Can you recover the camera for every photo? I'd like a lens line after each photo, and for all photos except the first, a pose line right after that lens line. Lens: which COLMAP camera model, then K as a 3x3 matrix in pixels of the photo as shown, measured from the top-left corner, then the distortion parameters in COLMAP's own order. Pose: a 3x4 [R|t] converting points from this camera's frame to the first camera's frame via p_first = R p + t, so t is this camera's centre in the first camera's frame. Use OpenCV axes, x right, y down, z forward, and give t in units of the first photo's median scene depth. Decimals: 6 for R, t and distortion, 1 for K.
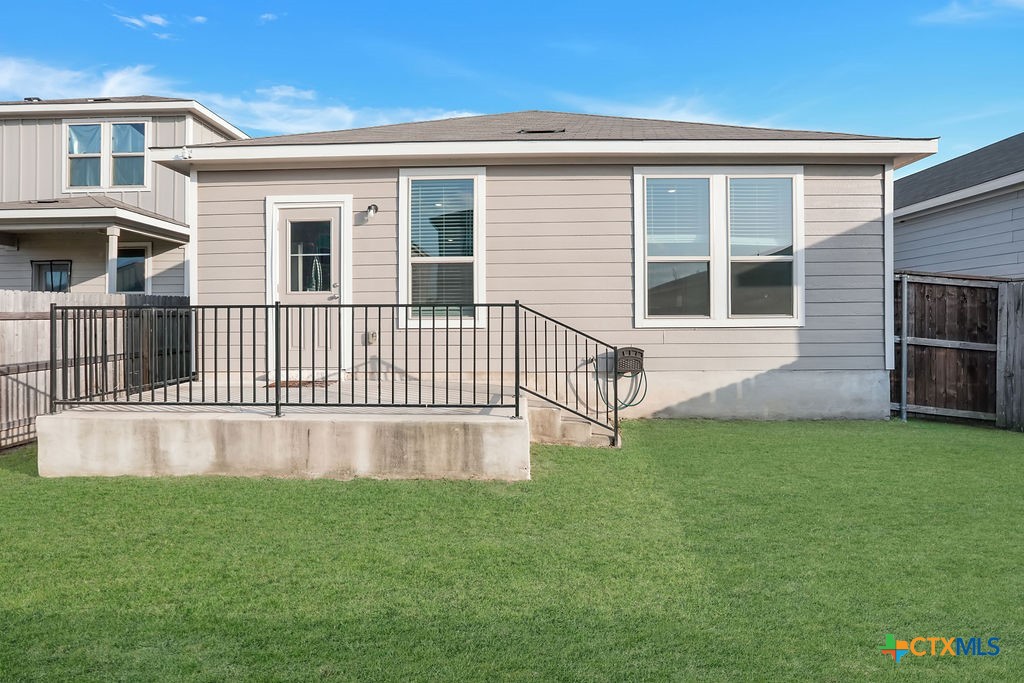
lens RADIAL K [[475.1, 0, 512.5], [0, 475.1, 316.9], [0, 0, 1]] dist [-0.023150, 0.000399]
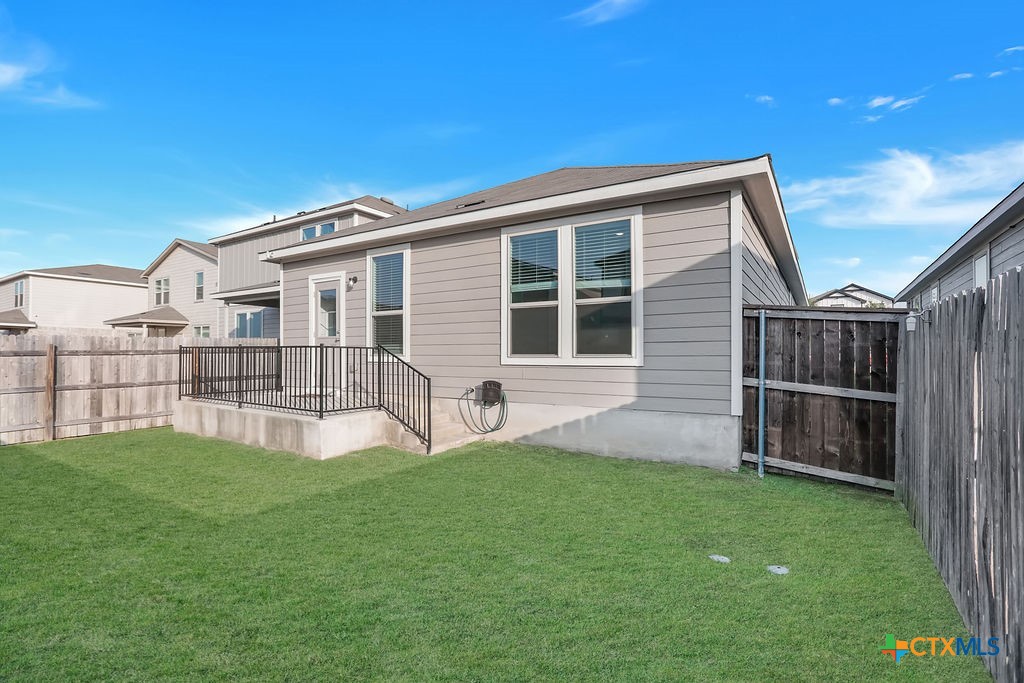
lens RADIAL K [[485.9, 0, 515.6], [0, 485.9, 349.2], [0, 0, 1]] dist [-0.055332, 0.020436]
pose [[0.860090, 0.001468, -0.510140, 0.901237], [-0.008391, 0.999901, -0.011271, -0.001952], [0.510073, 0.013975, 0.860017, -0.018689]]
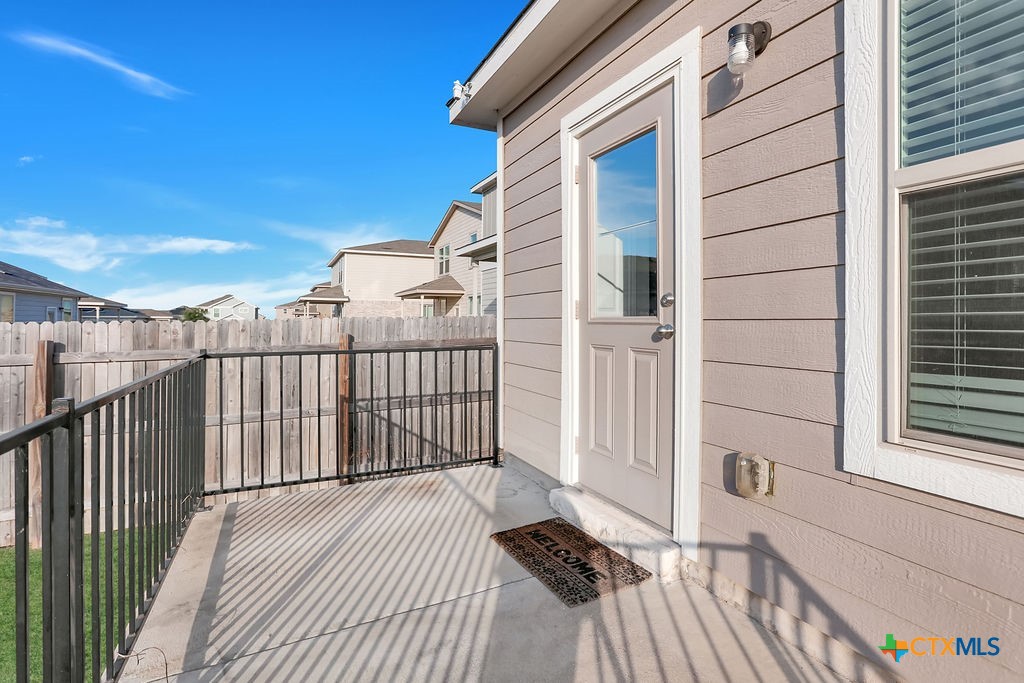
lens RADIAL K [[485.9, 0, 515.6], [0, 485.9, 349.2], [0, 0, 1]] dist [-0.055332, 0.020436]
pose [[0.454883, 0.059150, -0.888585, -0.095425], [-0.005342, 0.997955, 0.063695, -0.054423], [0.890535, -0.024227, 0.454269, 0.745984]]
